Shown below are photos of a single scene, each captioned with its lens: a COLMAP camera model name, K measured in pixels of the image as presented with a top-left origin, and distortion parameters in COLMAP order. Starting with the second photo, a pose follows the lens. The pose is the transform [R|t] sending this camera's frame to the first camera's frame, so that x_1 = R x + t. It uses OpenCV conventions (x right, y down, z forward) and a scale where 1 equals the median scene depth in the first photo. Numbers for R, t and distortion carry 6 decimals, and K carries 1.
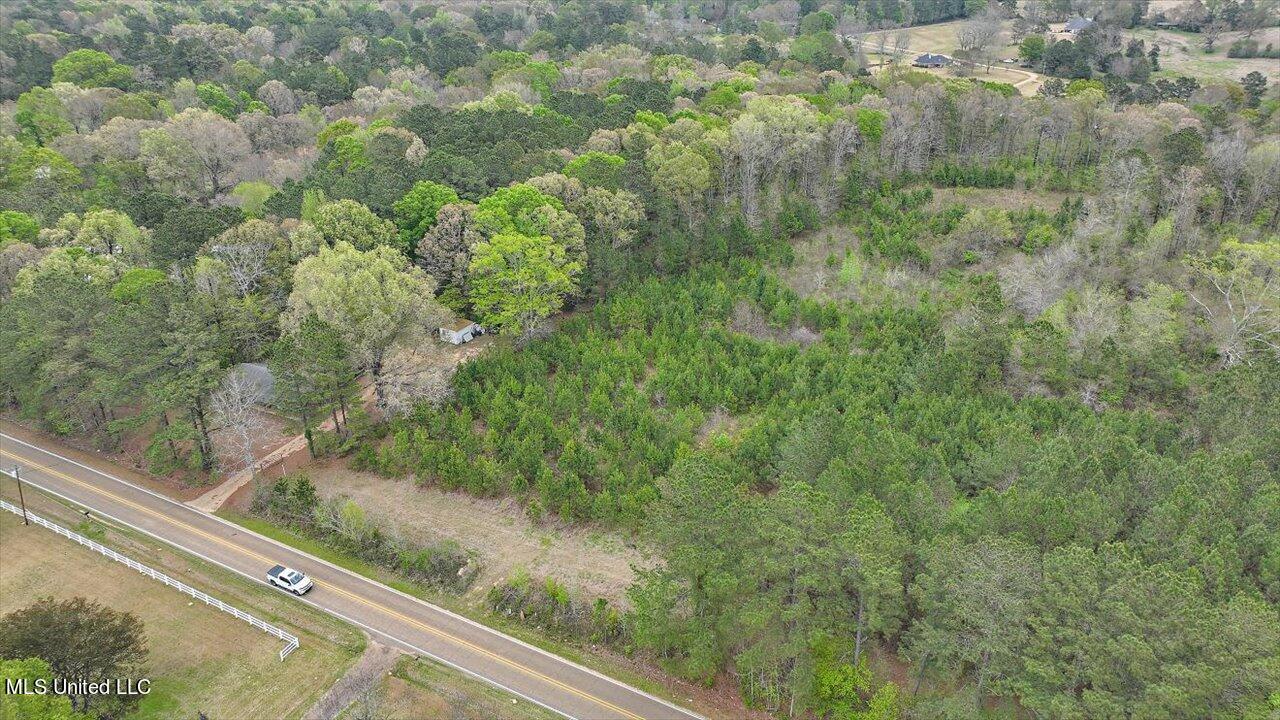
lens RADIAL K [[900.0, 0, 644.5], [0, 900.0, 355.7], [0, 0, 1]] dist [-0.006553, 0.023117]
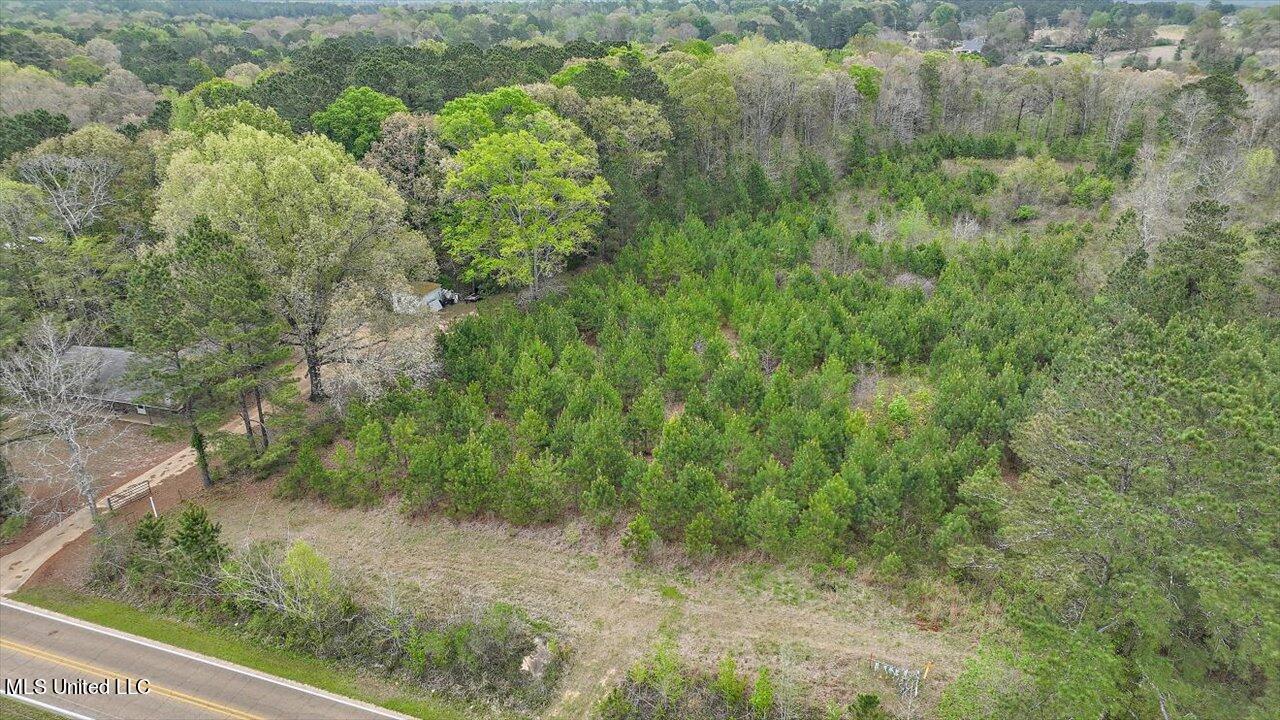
lens RADIAL K [[900.0, 0, 642.4], [0, 900.0, 356.7], [0, 0, 1]] dist [-0.006553, 0.023117]
pose [[0.990310, -0.052986, 0.128366, -0.167523], [0.061145, 0.996295, -0.060477, 0.086004], [-0.124686, 0.067740, 0.989881, 0.403929]]
